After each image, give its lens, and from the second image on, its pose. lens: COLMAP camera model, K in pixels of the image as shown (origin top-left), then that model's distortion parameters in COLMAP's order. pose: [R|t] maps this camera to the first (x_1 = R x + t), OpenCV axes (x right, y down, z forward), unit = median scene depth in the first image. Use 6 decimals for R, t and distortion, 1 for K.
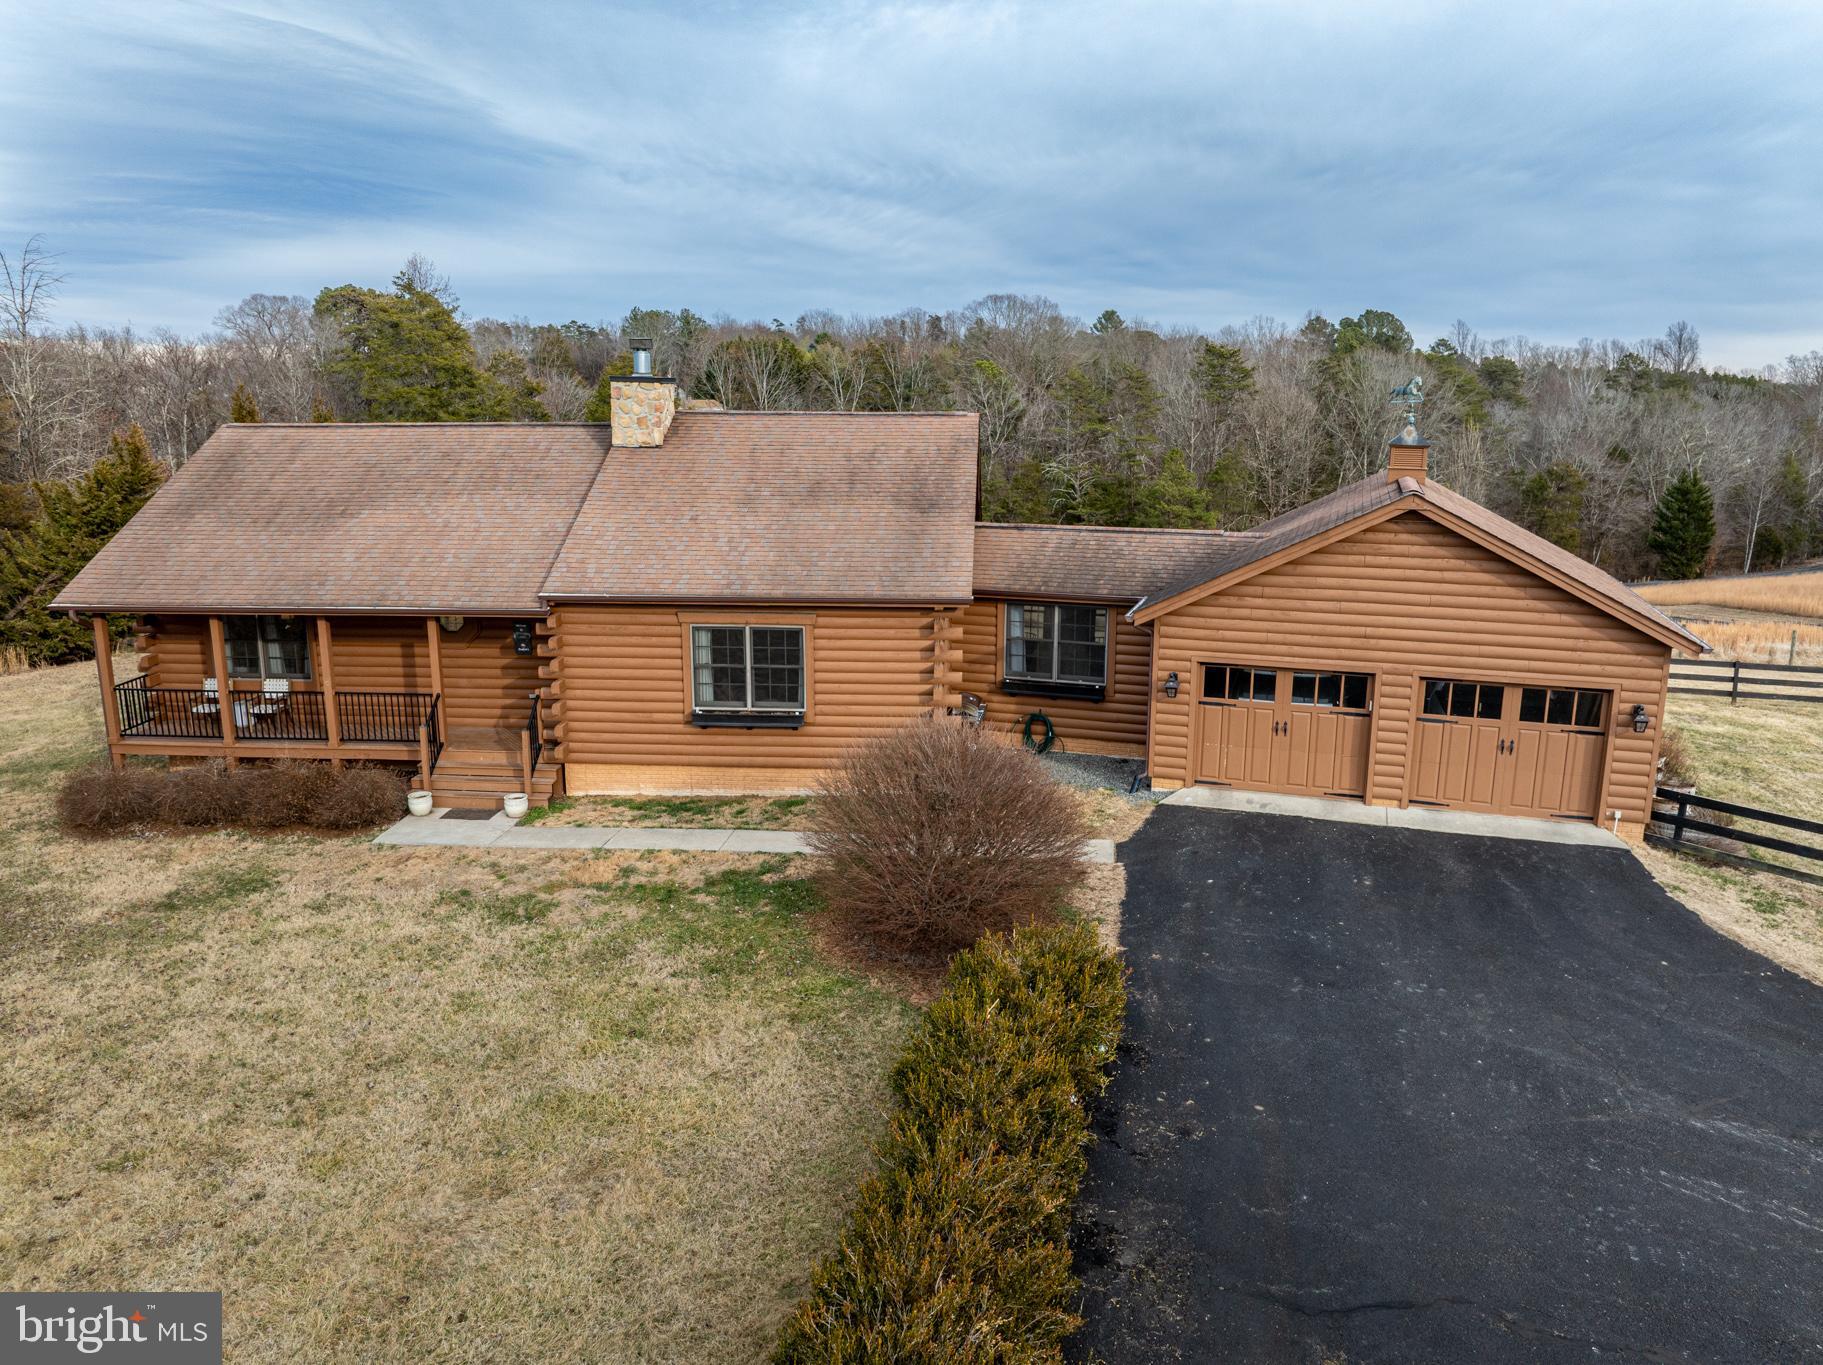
lens RADIAL K [[1297.6, 0, 911.5], [0, 1297.6, 682.5], [0, 0, 1]] dist [-0.059759, 0.033194]
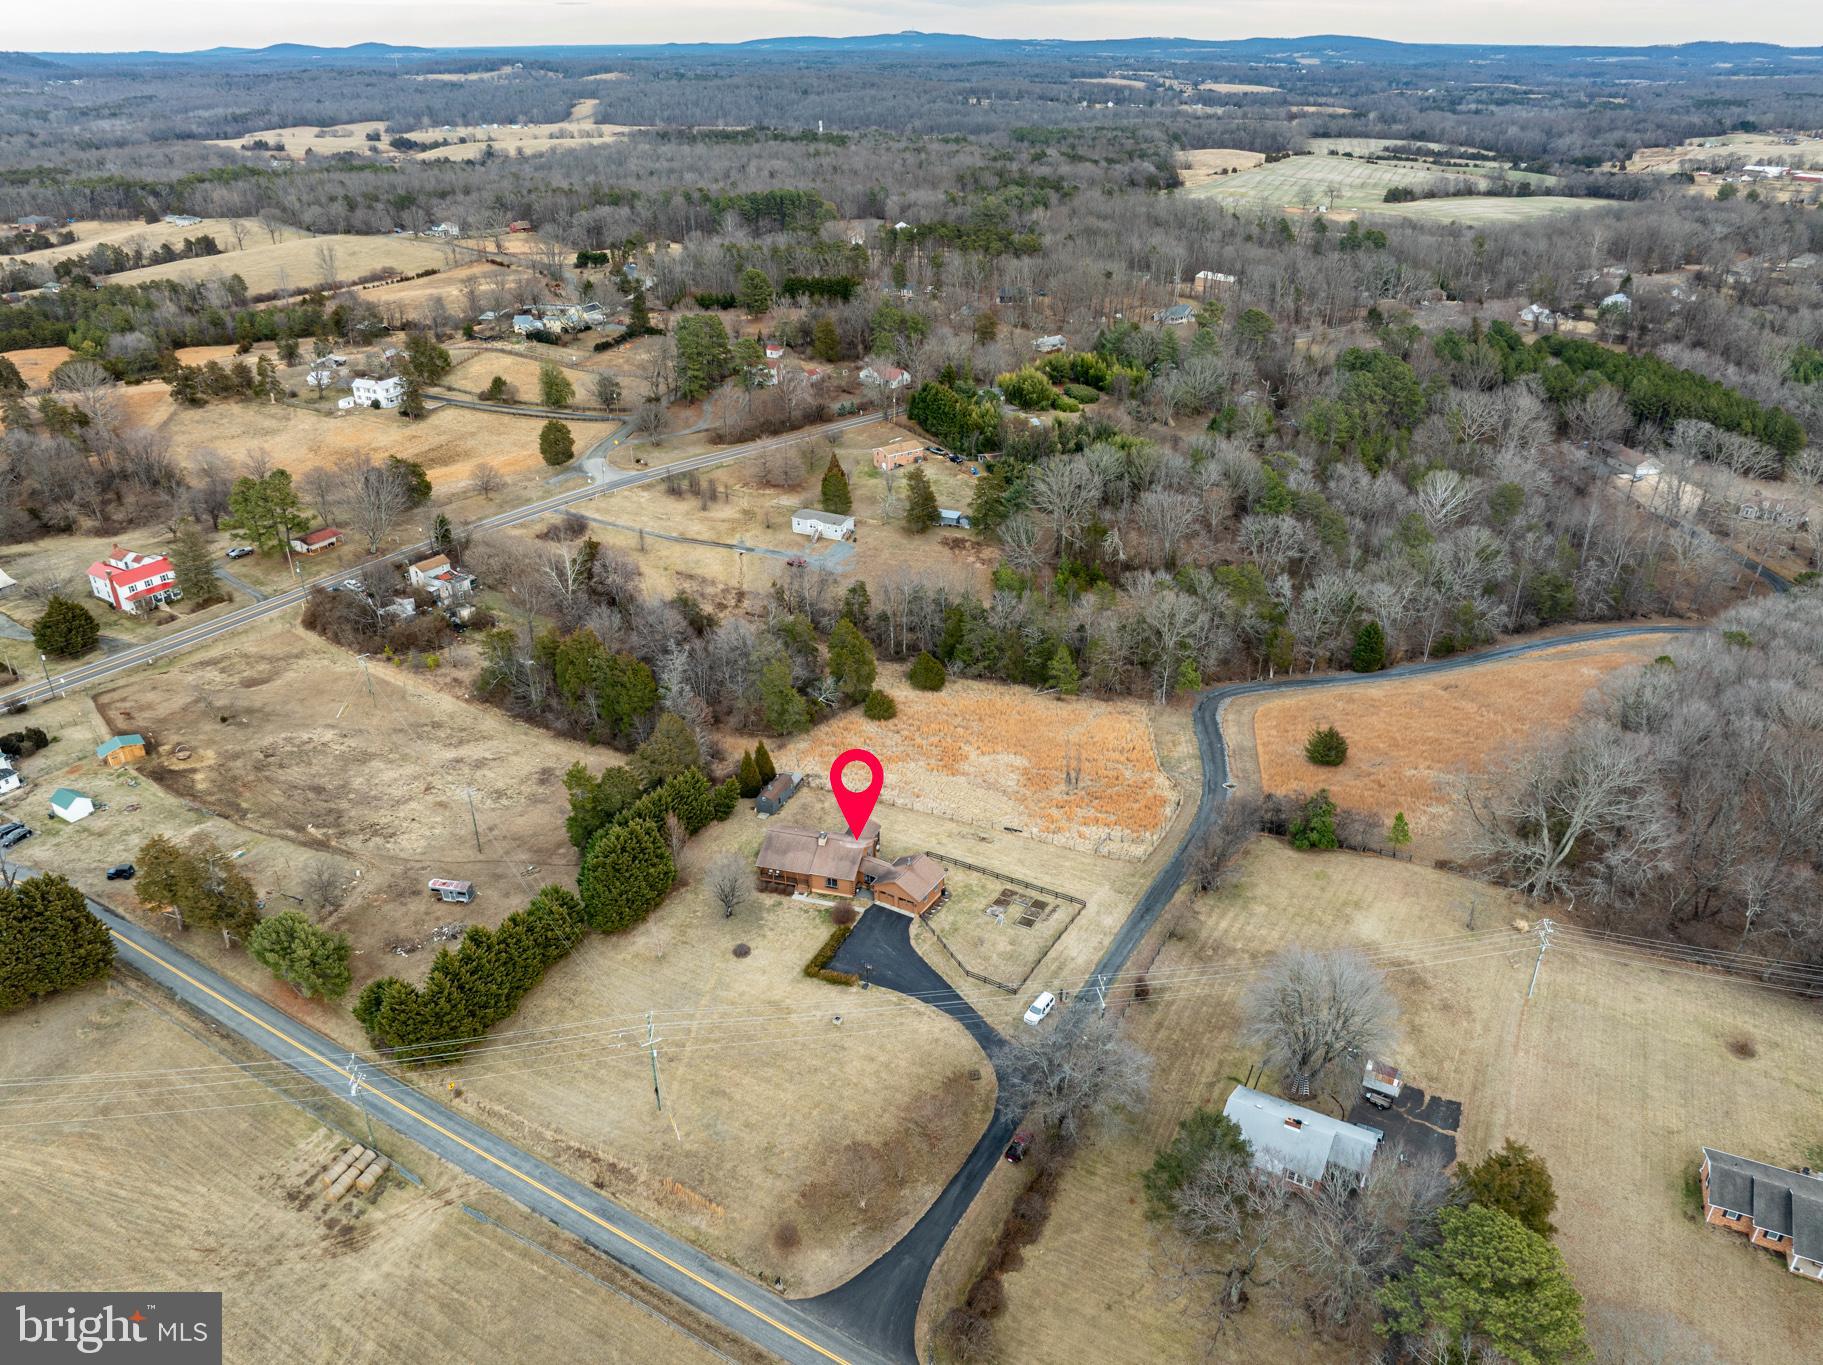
lens RADIAL K [[1297.6, 0, 911.5], [0, 1297.6, 682.5], [0, 0, 1]] dist [-0.059759, 0.033194]
pose [[0.977938, 0.089442, -0.188777, 2.024284], [-0.039631, 0.966726, 0.252724, -3.712497], [0.205099, -0.239667, 0.948944, -7.207947]]
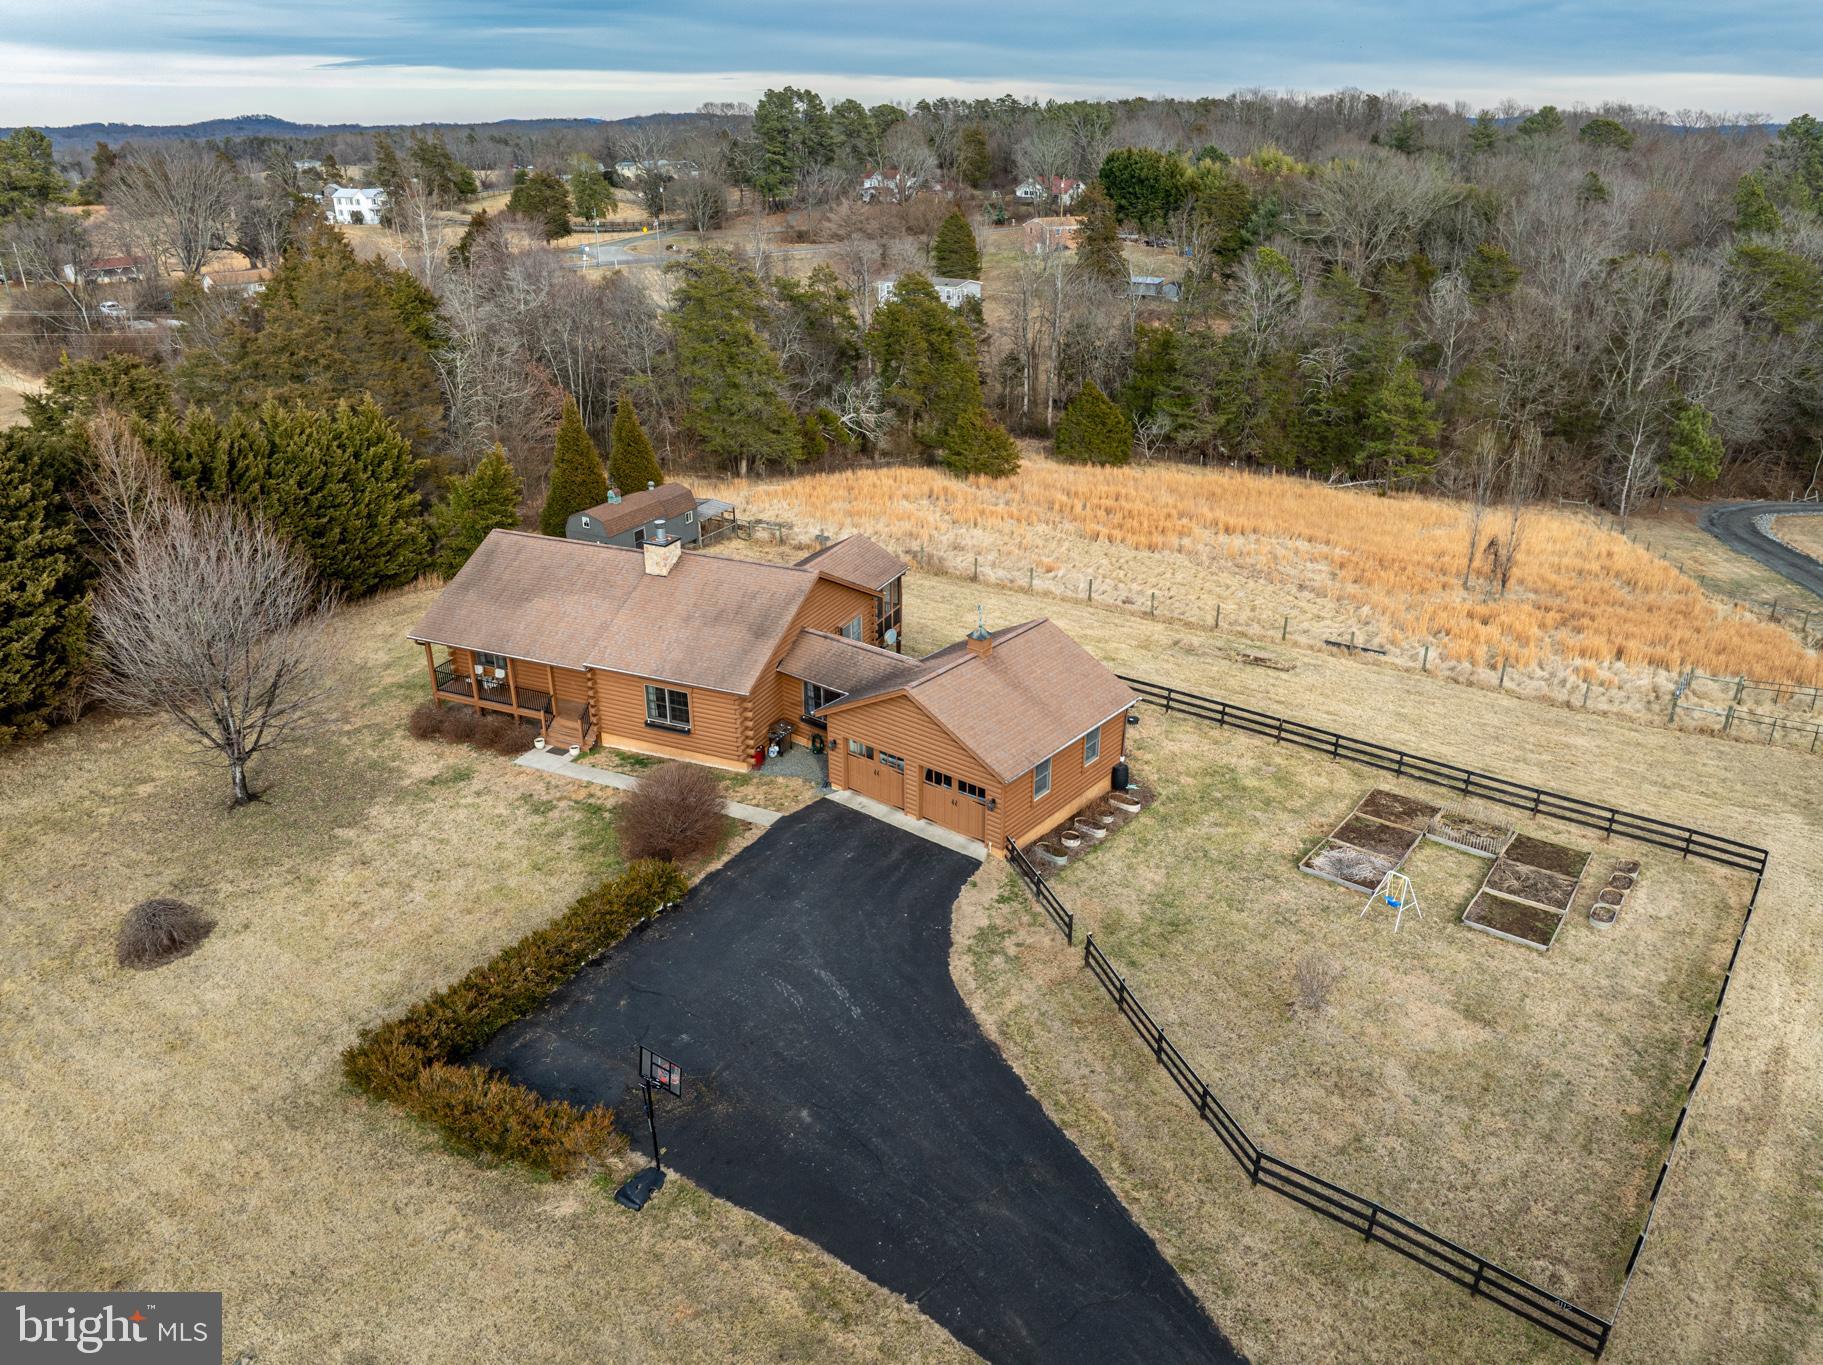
lens RADIAL K [[1297.6, 0, 911.5], [0, 1297.6, 682.5], [0, 0, 1]] dist [-0.059759, 0.033194]
pose [[0.939972, 0.133895, -0.313887, 0.977959], [-0.072215, 0.977026, 0.200514, -0.536344], [0.333524, -0.165810, 0.928046, -0.930281]]
